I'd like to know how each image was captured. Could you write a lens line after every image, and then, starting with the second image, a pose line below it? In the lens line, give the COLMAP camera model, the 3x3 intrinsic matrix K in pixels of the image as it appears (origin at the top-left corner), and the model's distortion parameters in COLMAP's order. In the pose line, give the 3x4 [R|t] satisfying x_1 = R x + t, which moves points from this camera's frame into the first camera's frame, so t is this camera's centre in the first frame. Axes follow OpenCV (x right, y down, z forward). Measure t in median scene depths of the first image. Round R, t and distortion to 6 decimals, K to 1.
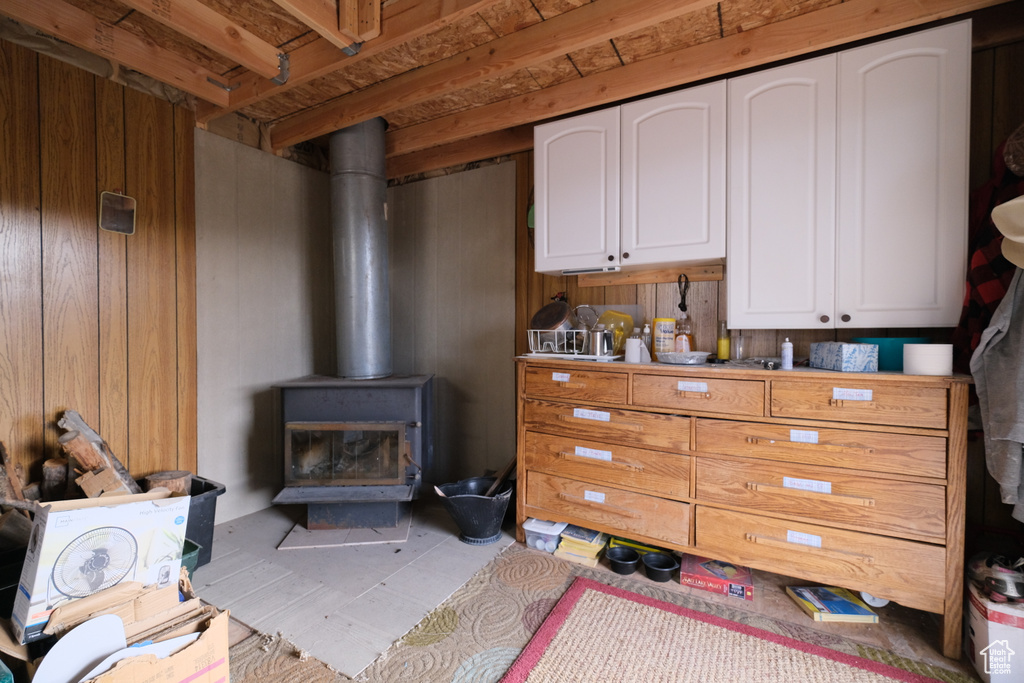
lens RADIAL K [[450.8, 0, 511.1], [0, 450.8, 338.5], [0, 0, 1]] dist [0.002850, 0.000519]
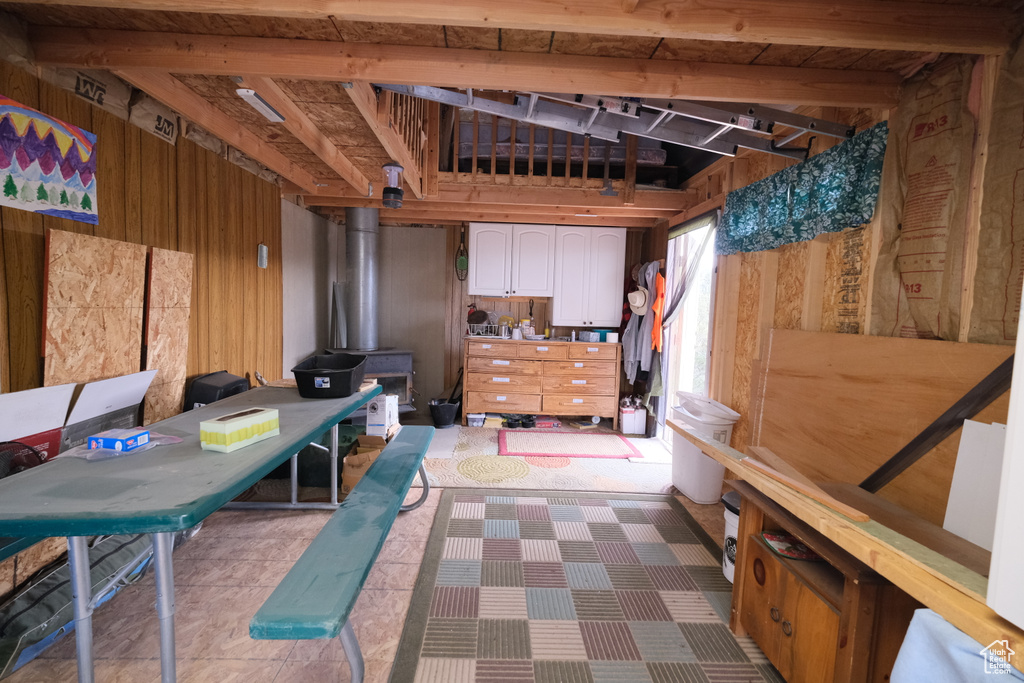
lens RADIAL K [[450.8, 0, 505.6], [0, 450.8, 339.6], [0, 0, 1]] dist [0.002850, 0.000519]
pose [[0.857935, -0.015330, 0.513530, -1.027363], [-0.018767, 0.997953, 0.061144, -0.091519], [-0.513416, -0.062095, 0.855890, -1.009143]]
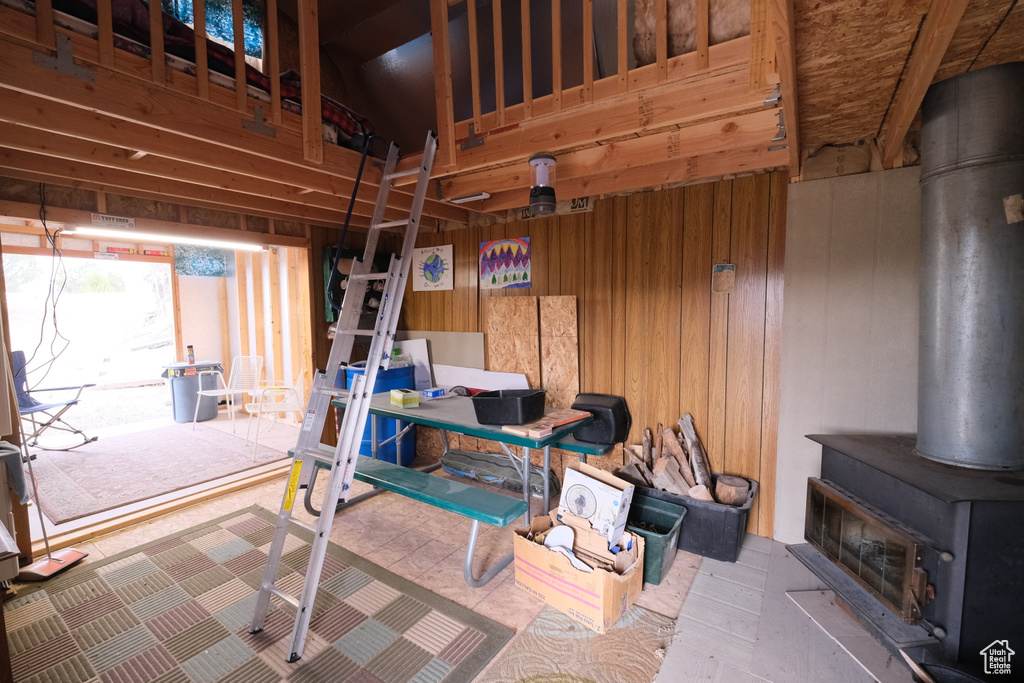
lens RADIAL K [[450.8, 0, 514.3], [0, 450.8, 339.6], [0, 0, 1]] dist [0.002850, 0.000519]
pose [[-0.089858, 0.073938, -0.993206, 0.585395], [-0.008631, 0.997145, 0.075013, -0.203743], [0.995917, 0.015313, -0.088963, 0.535059]]
